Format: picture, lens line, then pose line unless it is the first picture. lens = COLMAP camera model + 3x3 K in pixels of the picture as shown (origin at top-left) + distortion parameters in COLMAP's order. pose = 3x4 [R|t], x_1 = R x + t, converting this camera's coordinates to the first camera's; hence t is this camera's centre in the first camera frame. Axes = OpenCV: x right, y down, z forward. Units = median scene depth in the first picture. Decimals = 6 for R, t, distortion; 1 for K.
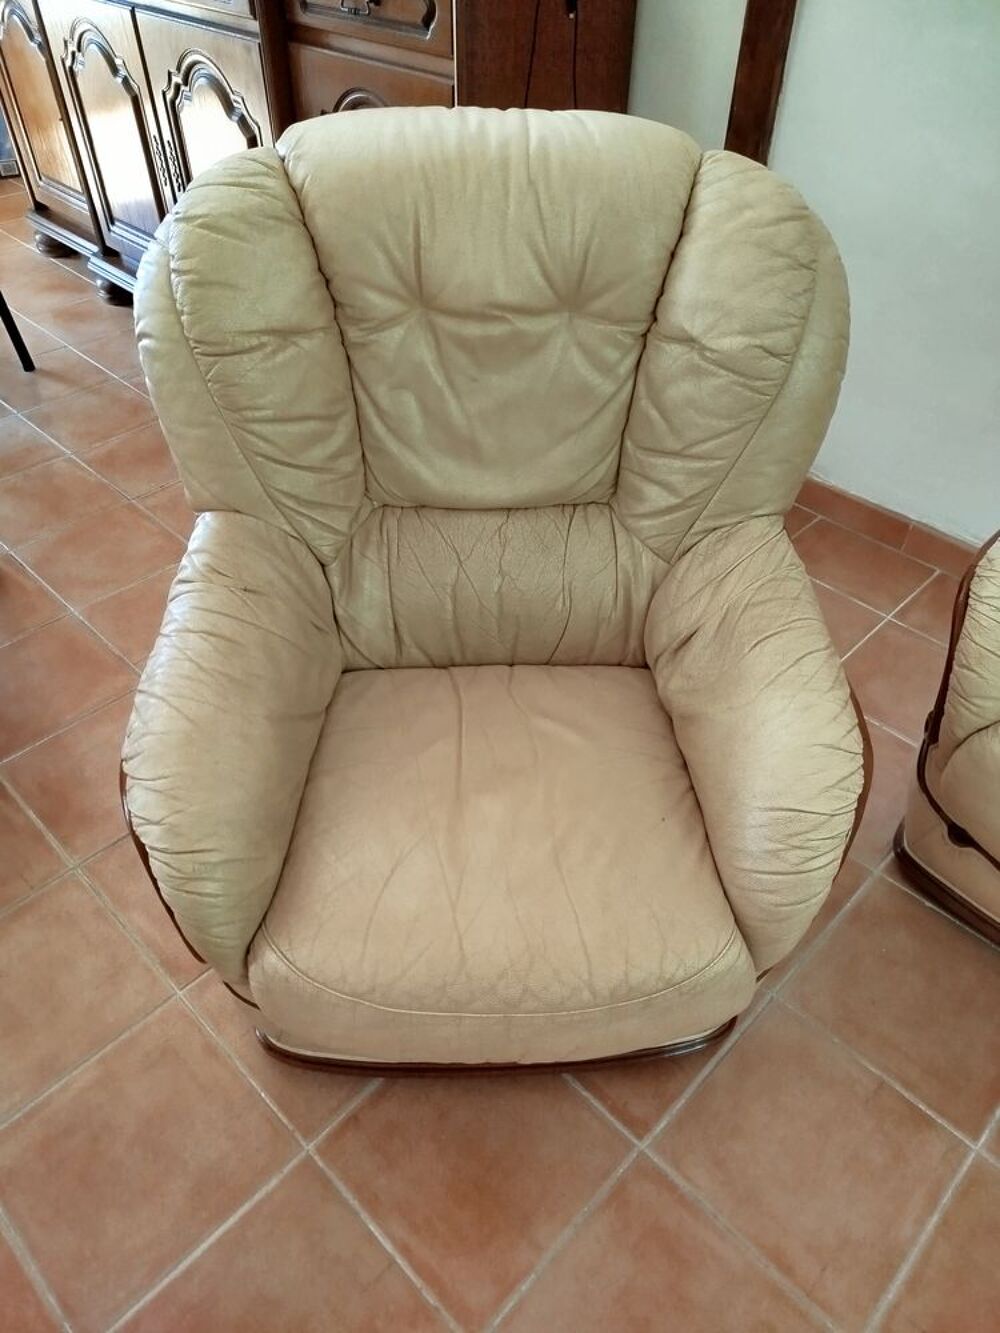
lens RADIAL K [[944.0, 0, 500.0], [0, 944.0, 666.5], [0, 0, 1]] dist [0.001392, 0.006527]
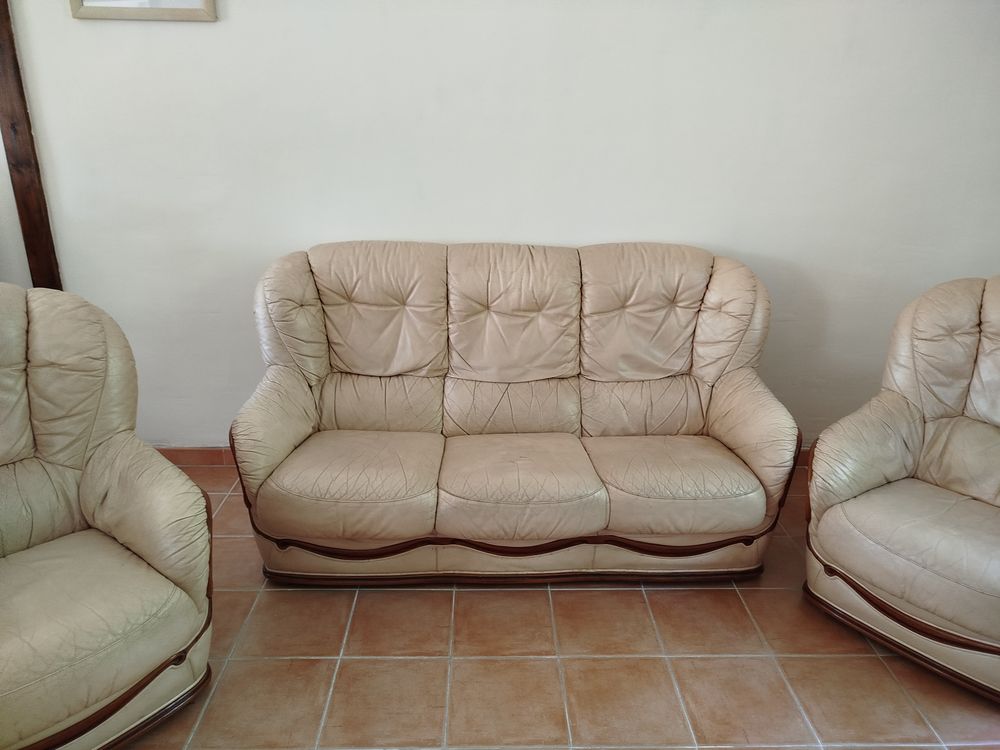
lens RADIAL K [[708.2, 0, 504.3], [0, 708.2, 373.9], [0, 0, 1]] dist [0.001392, 0.006527]
pose [[0.688413, -0.239838, 0.684518, -0.188627], [0.485501, 0.853514, -0.189214, 0.455174], [-0.538865, 0.462592, 0.704012, -0.639224]]
